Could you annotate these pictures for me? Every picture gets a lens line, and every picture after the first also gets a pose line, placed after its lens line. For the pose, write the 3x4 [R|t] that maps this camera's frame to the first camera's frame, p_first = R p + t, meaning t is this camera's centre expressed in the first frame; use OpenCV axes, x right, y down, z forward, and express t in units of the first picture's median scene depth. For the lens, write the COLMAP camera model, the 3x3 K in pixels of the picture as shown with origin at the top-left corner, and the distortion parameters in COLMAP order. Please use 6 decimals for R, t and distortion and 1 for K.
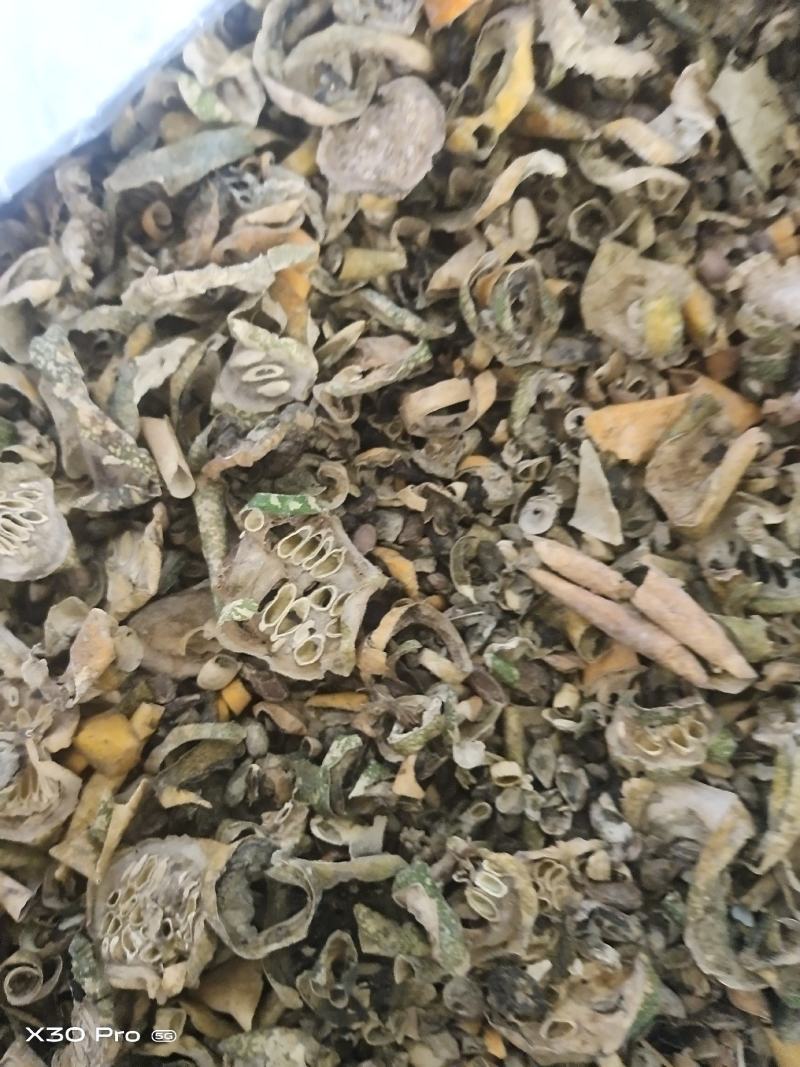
lens RADIAL K [[903.5, 0, 373.2], [0, 903.5, 559.5], [0, 0, 1]] dist [0.032036, -0.027522]
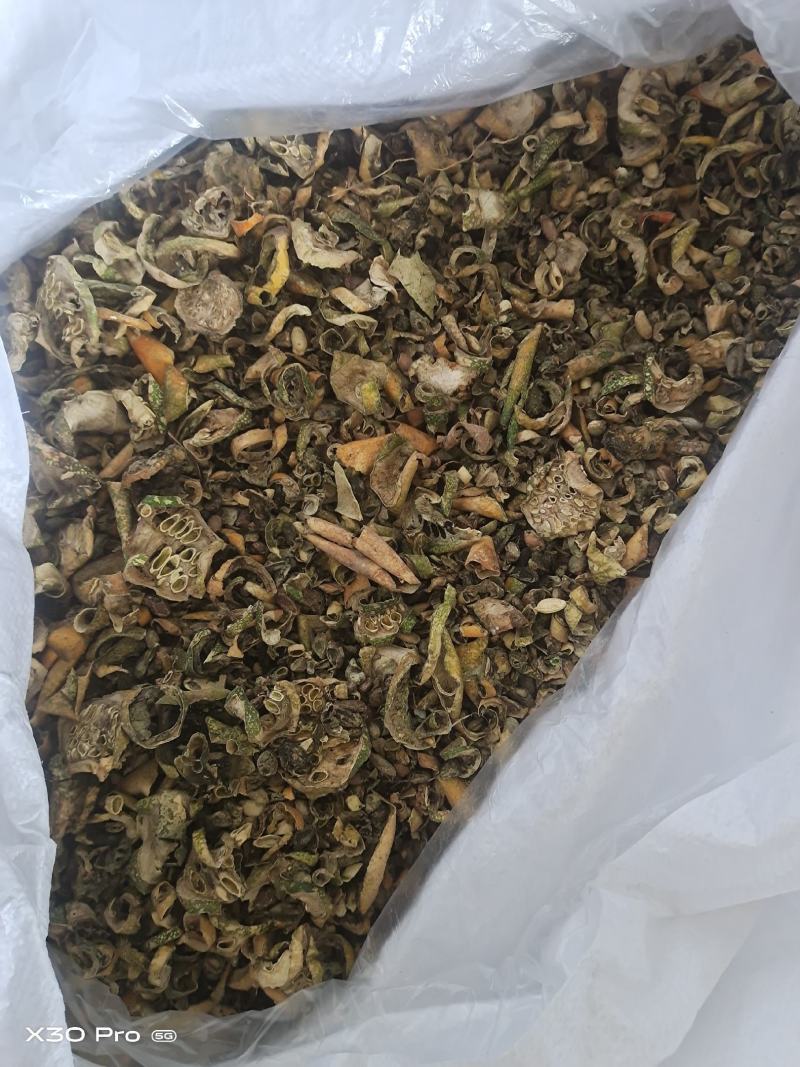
lens RADIAL K [[903.5, 0, 378.5], [0, 903.5, 565.1], [0, 0, 1]] dist [0.032036, -0.027522]
pose [[0.997065, -0.040887, 0.064731, 0.198898], [0.044145, 0.997787, -0.049714, 0.164993], [-0.062555, 0.052426, 0.996664, -0.768375]]
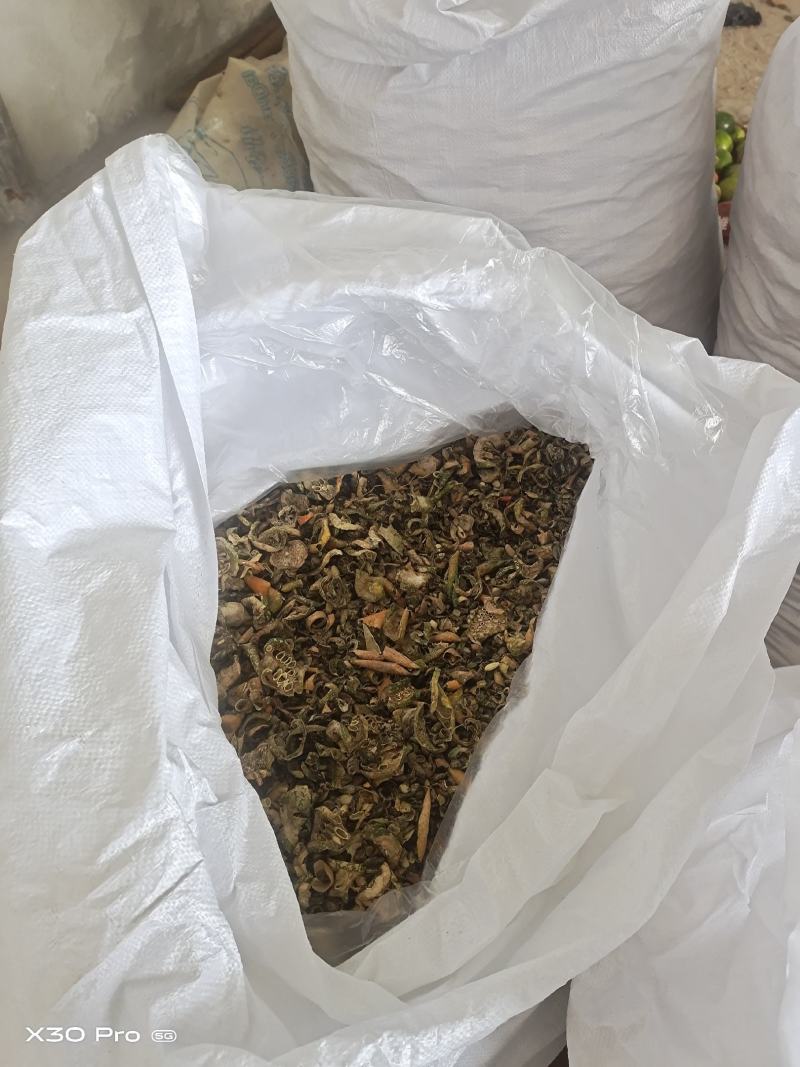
lens RADIAL K [[903.5, 0, 344.1], [0, 903.5, 510.7], [0, 0, 1]] dist [0.032036, -0.027522]
pose [[0.982939, -0.084251, 0.163500, -0.342137], [0.164693, 0.798943, -0.578416, 1.451885], [-0.081895, 0.595476, 0.799188, -1.889454]]
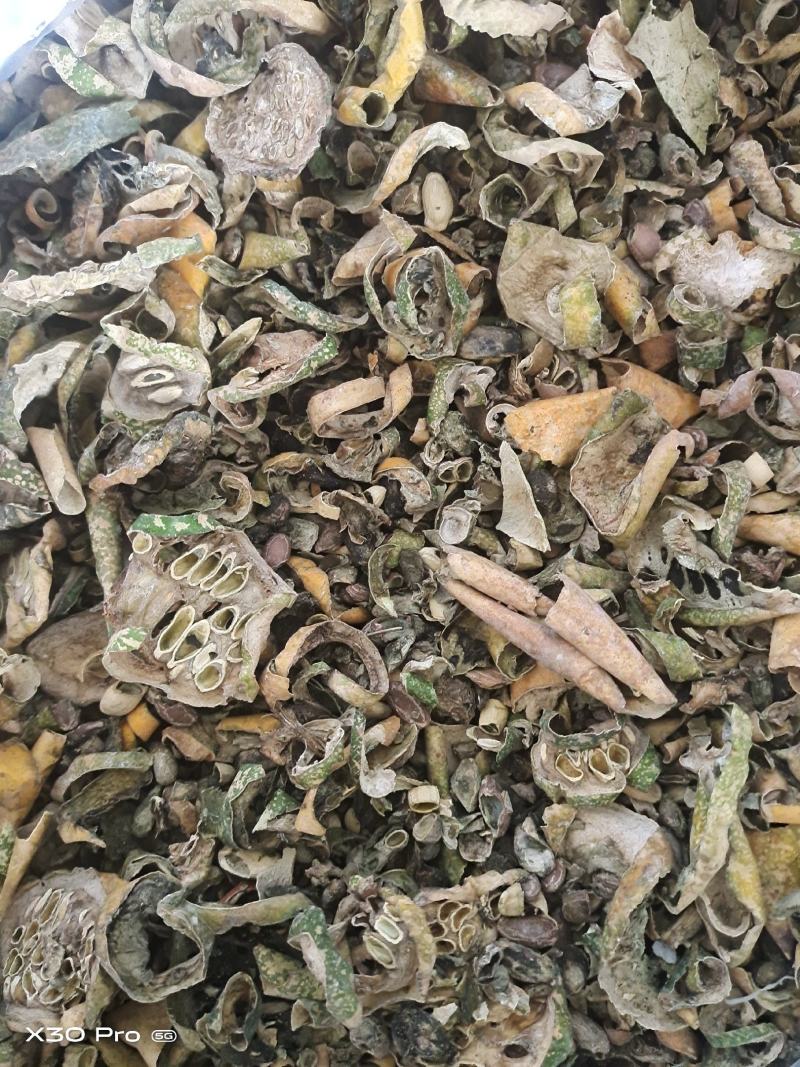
lens RADIAL K [[903.5, 0, 395.8], [0, 903.5, 564.4], [0, 0, 1]] dist [0.032036, -0.027522]
pose [[0.999294, -0.024145, -0.028779, 0.150438], [0.026060, 0.997335, 0.068149, -0.073875], [0.027057, -0.068851, 0.997260, 0.072081]]
